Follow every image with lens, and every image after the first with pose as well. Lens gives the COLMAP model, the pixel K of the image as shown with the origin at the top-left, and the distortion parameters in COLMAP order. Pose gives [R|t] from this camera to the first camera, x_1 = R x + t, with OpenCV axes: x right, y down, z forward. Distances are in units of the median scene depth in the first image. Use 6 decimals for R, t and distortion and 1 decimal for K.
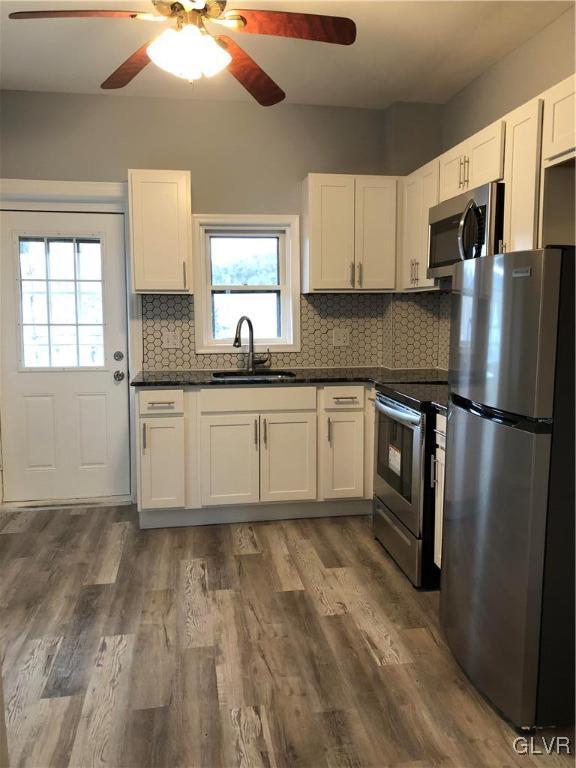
lens RADIAL K [[635.0, 0, 289.1], [0, 635.0, 372.4], [0, 0, 1]] dist [0.032280, -0.040607]
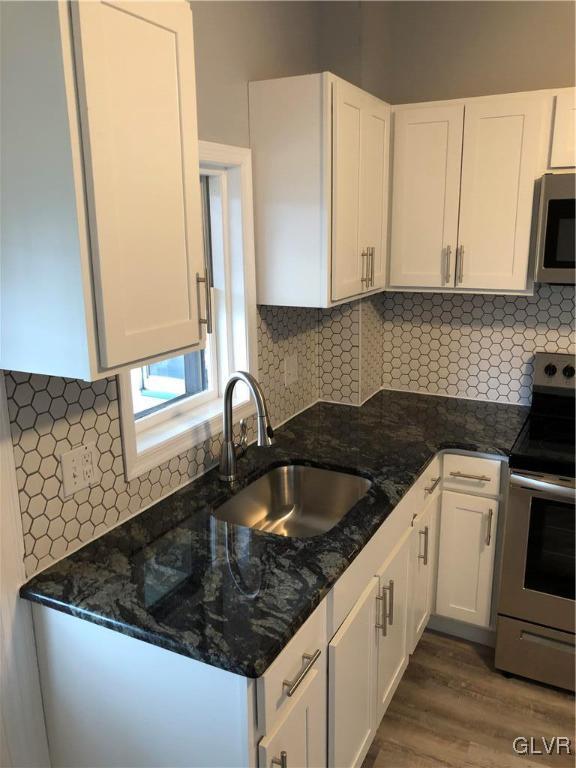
lens RADIAL K [[635.0, 0, 289.1], [0, 635.0, 372.4], [0, 0, 1]] dist [0.032280, -0.040607]
pose [[0.591785, -0.191166, 0.783100, -0.552591], [0.100915, 0.981399, 0.163313, -0.217150], [-0.799754, -0.017620, 0.600069, 0.950455]]
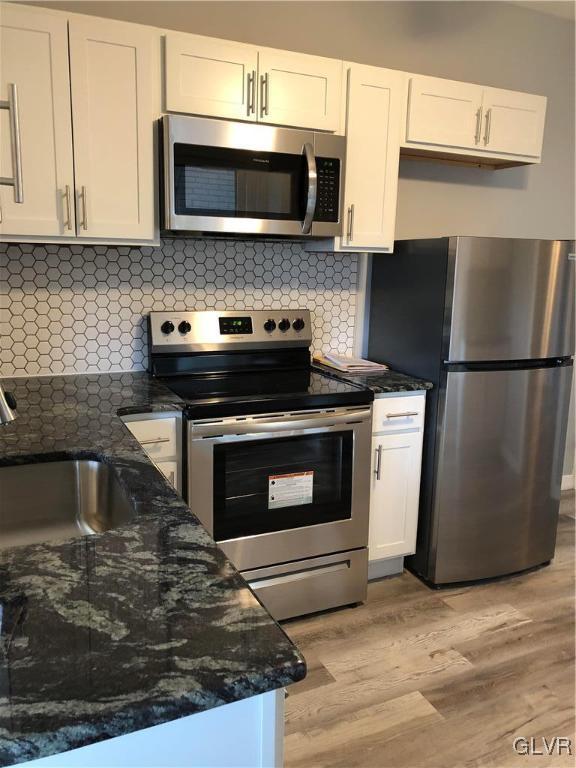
lens RADIAL K [[635.0, 0, 289.1], [0, 635.0, 372.4], [0, 0, 1]] dist [0.032280, -0.040607]
pose [[-0.275542, -0.181418, 0.944015, -0.521037], [0.083507, 0.973801, 0.211516, -0.154731], [-0.957655, 0.137113, -0.253174, 1.236326]]
